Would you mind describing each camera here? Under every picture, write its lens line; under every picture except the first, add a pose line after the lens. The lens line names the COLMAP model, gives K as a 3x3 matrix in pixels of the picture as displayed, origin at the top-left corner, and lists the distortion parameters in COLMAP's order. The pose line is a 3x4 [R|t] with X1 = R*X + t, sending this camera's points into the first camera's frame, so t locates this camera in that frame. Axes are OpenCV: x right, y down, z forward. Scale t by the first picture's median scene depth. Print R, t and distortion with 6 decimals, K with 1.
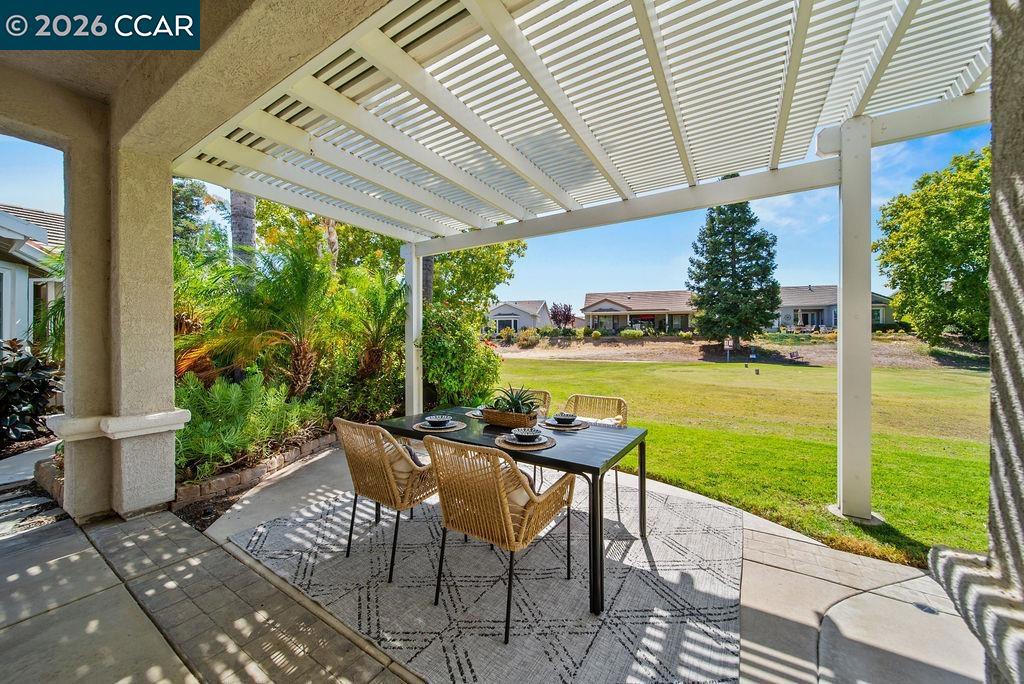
lens RADIAL K [[367.4, 0, 509.3], [0, 367.4, 340.0], [0, 0, 1]] dist [-0.001888, -0.000331]
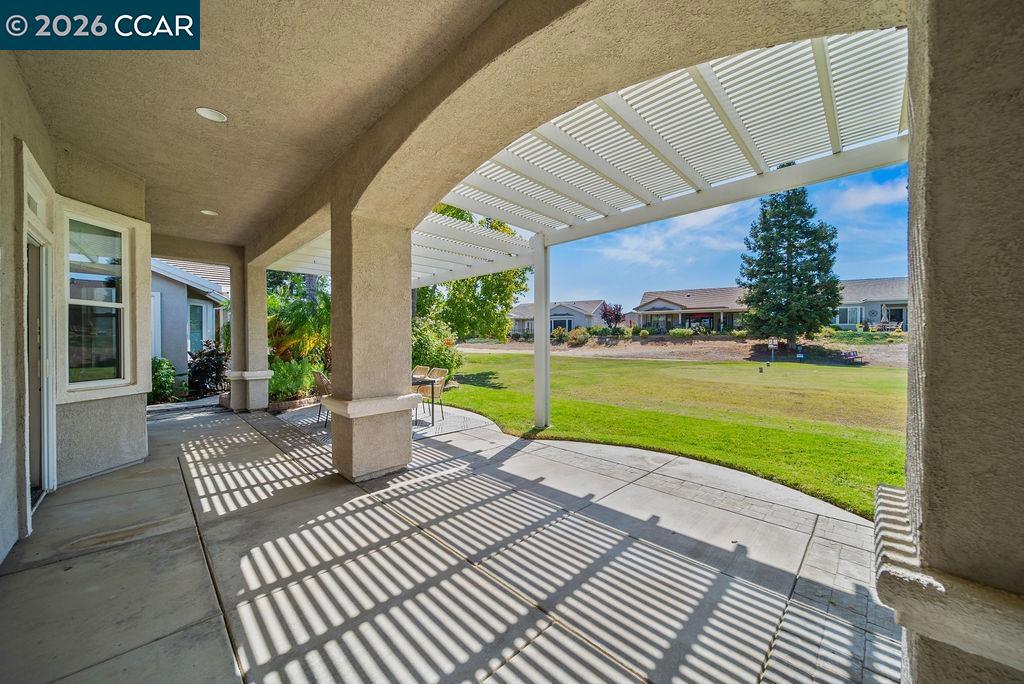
lens RADIAL K [[375.3, 0, 512.0], [0, 375.3, 342.0], [0, 0, 1]] dist [-0.001649, -0.000154]
pose [[0.974418, 0.000780, -0.224741, 0.129336], [0.001385, 0.999954, 0.009476, -0.001892], [0.224738, -0.009545, 0.974373, -0.111533]]
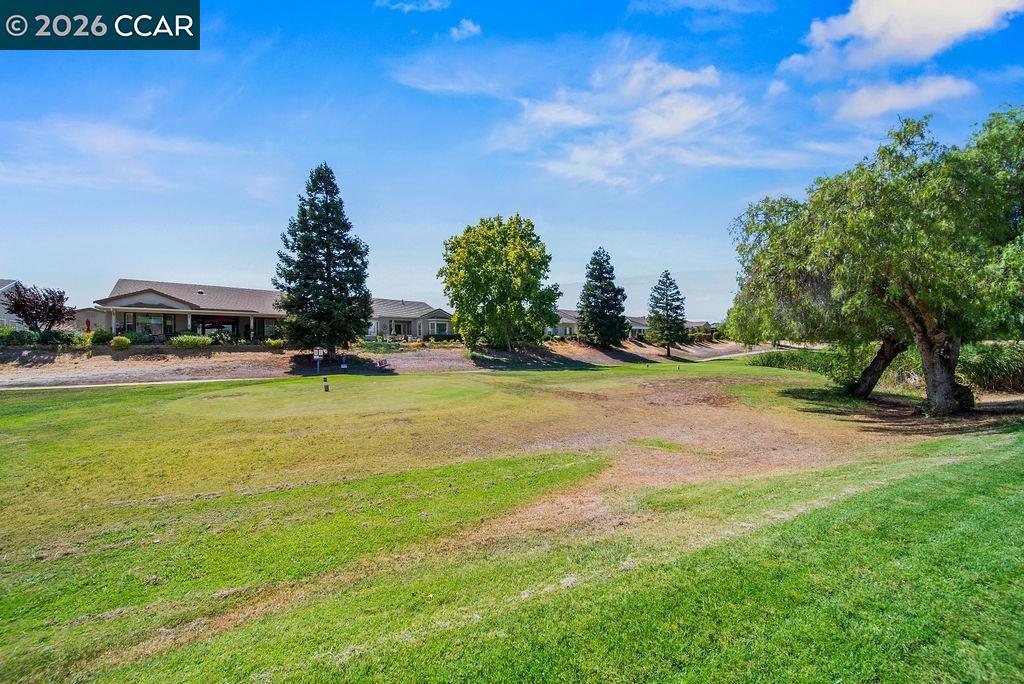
lens RADIAL K [[359.4, 0, 512.5], [0, 359.4, 344.8], [0, 0, 1]] dist [-0.000699, -0.000236]
pose [[0.581507, -0.001180, 0.813540, 0.143063], [0.005522, 0.999982, -0.002496, -0.005385], [-0.813523, 0.005944, 0.581503, 0.095485]]
